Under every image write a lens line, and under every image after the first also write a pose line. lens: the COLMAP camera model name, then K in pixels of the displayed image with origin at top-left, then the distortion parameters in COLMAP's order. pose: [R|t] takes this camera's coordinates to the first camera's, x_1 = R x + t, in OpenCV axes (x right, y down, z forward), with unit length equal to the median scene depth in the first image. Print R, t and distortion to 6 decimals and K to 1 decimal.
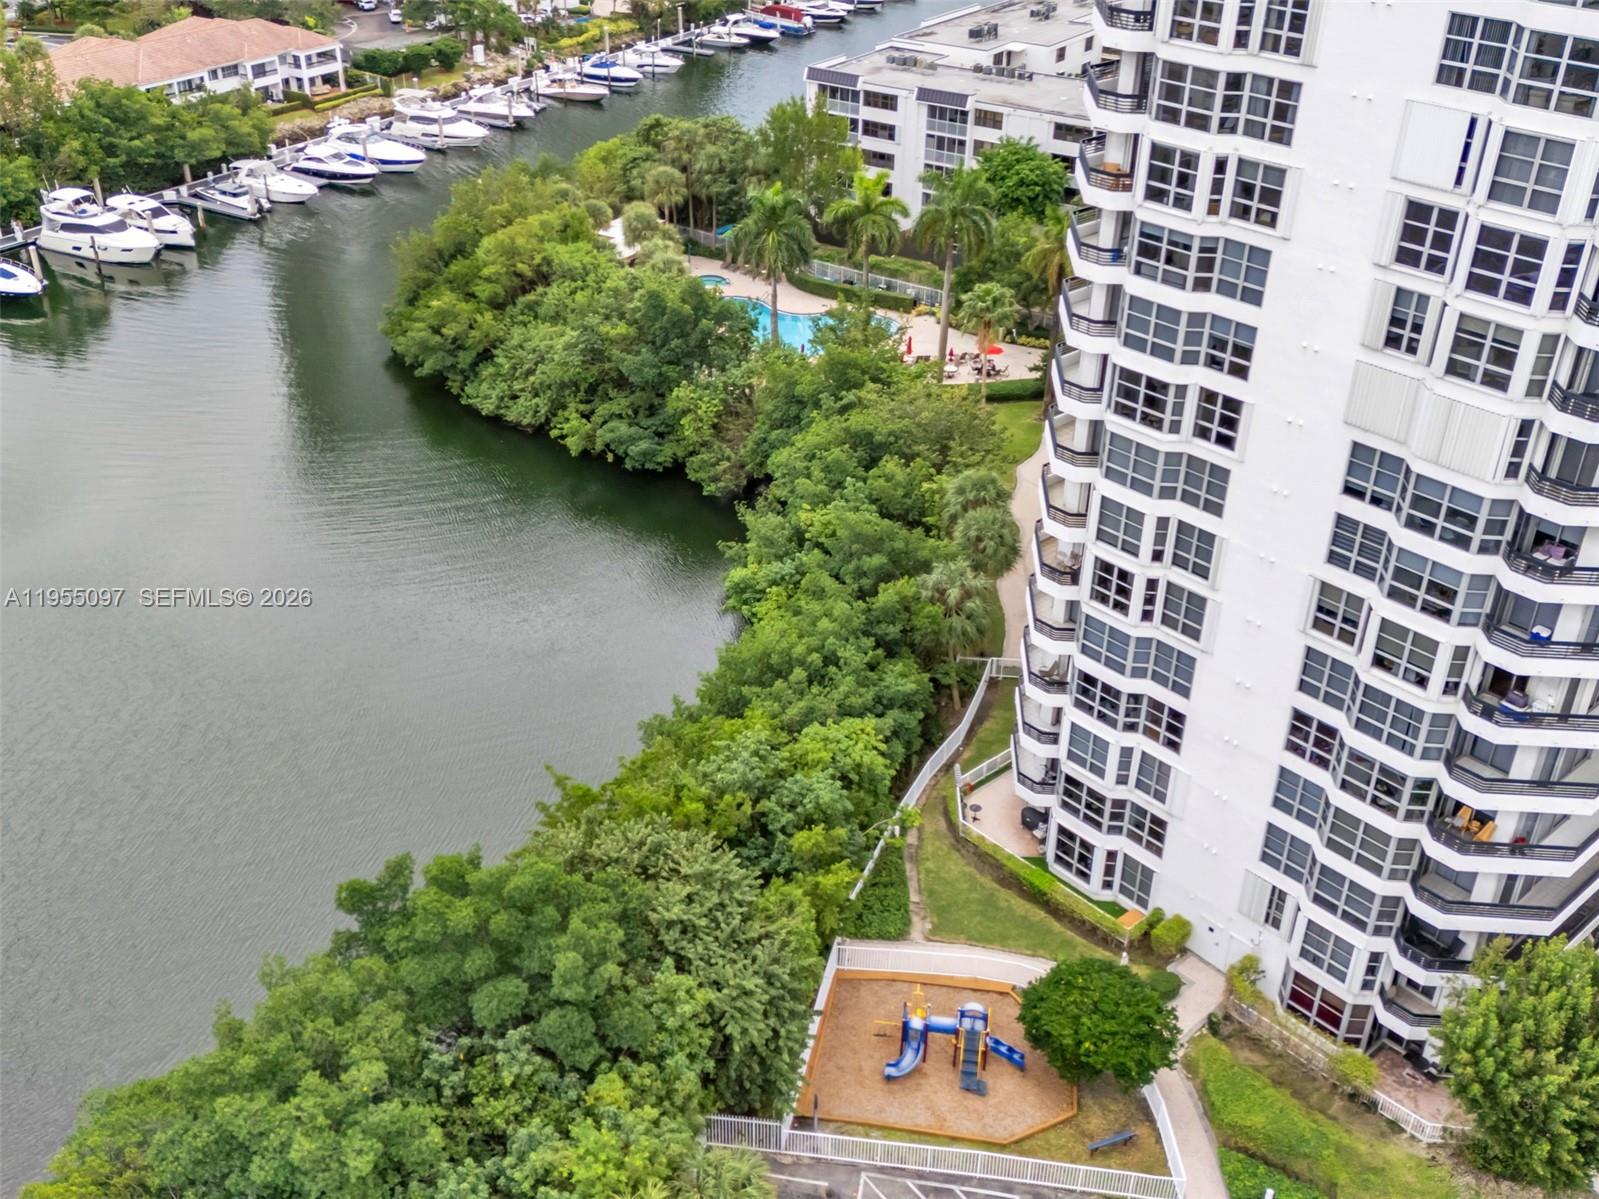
lens RADIAL K [[1568.7, 0, 789.0], [0, 1568.7, 600.2], [0, 0, 1]] dist [0.141614, -0.214571]
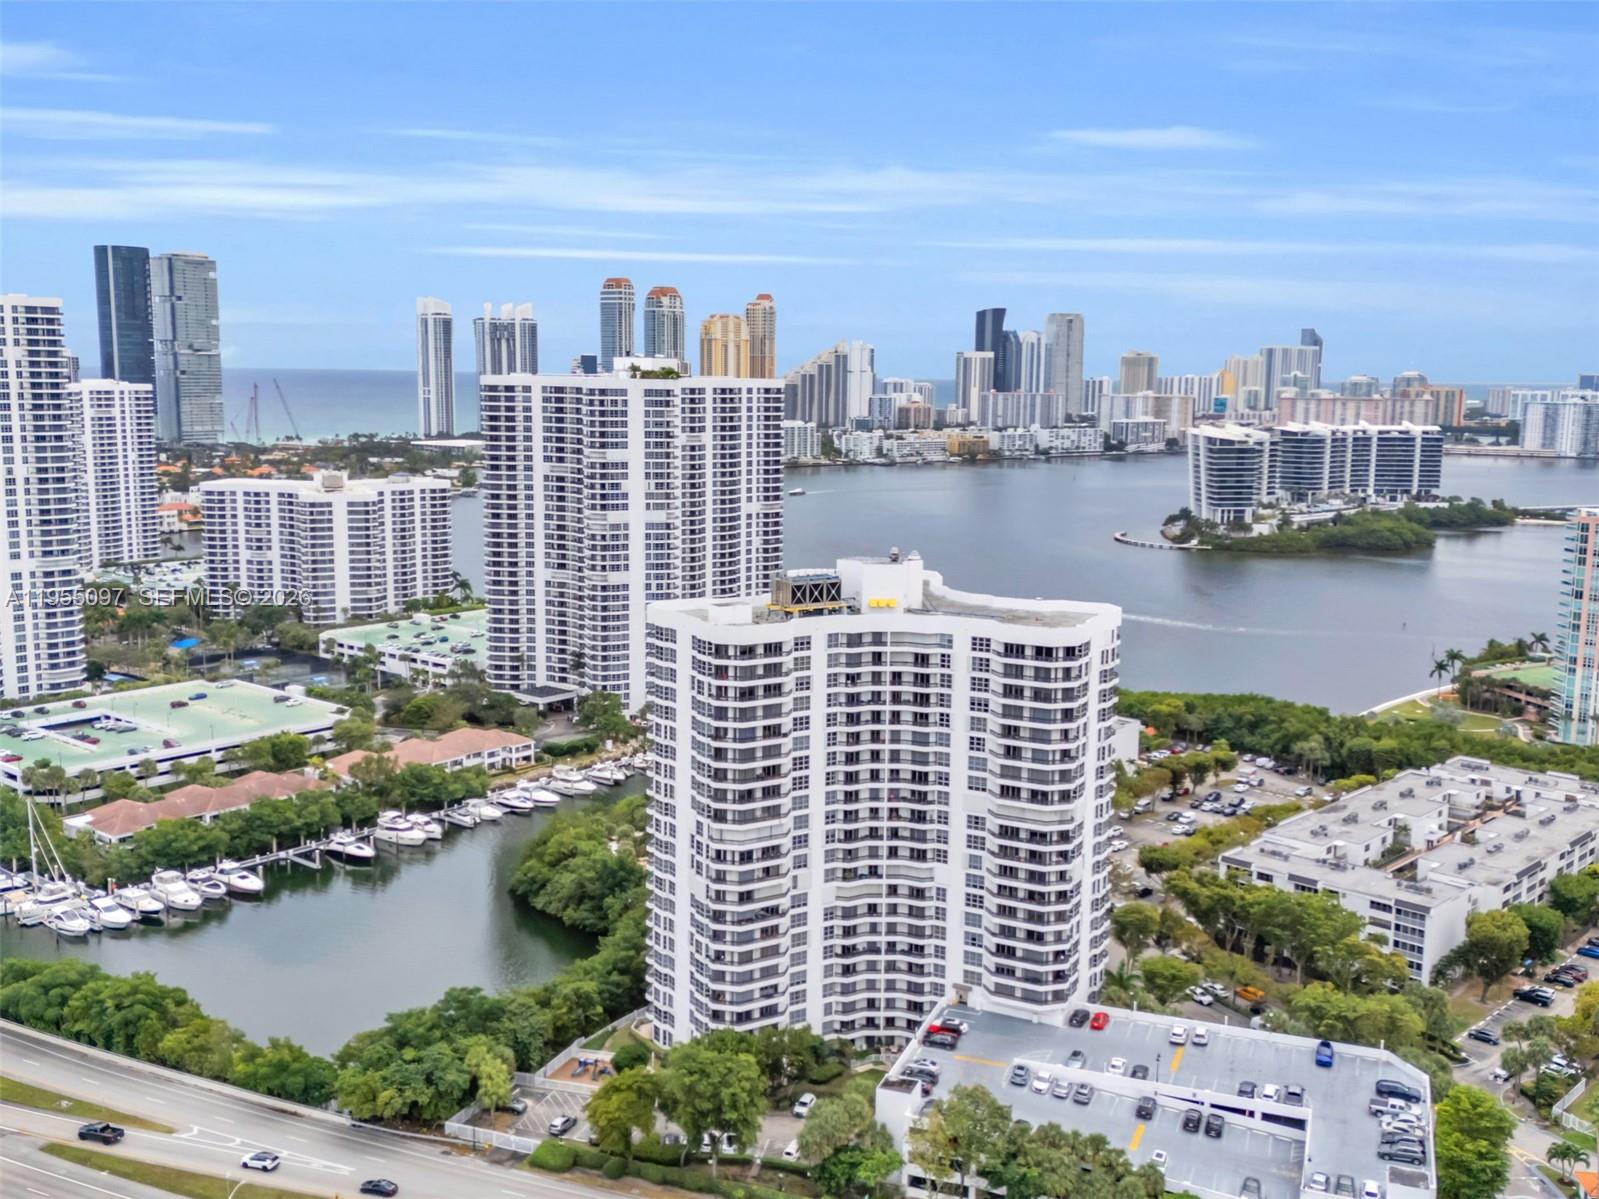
lens RADIAL K [[1568.7, 0, 789.0], [0, 1568.7, 600.2], [0, 0, 1]] dist [0.141614, -0.214571]
pose [[0.986608, 0.021189, -0.161730, 0.381429], [-0.080524, 0.925550, -0.369963, 0.207175], [0.141850, 0.378031, 0.914861, -0.896095]]
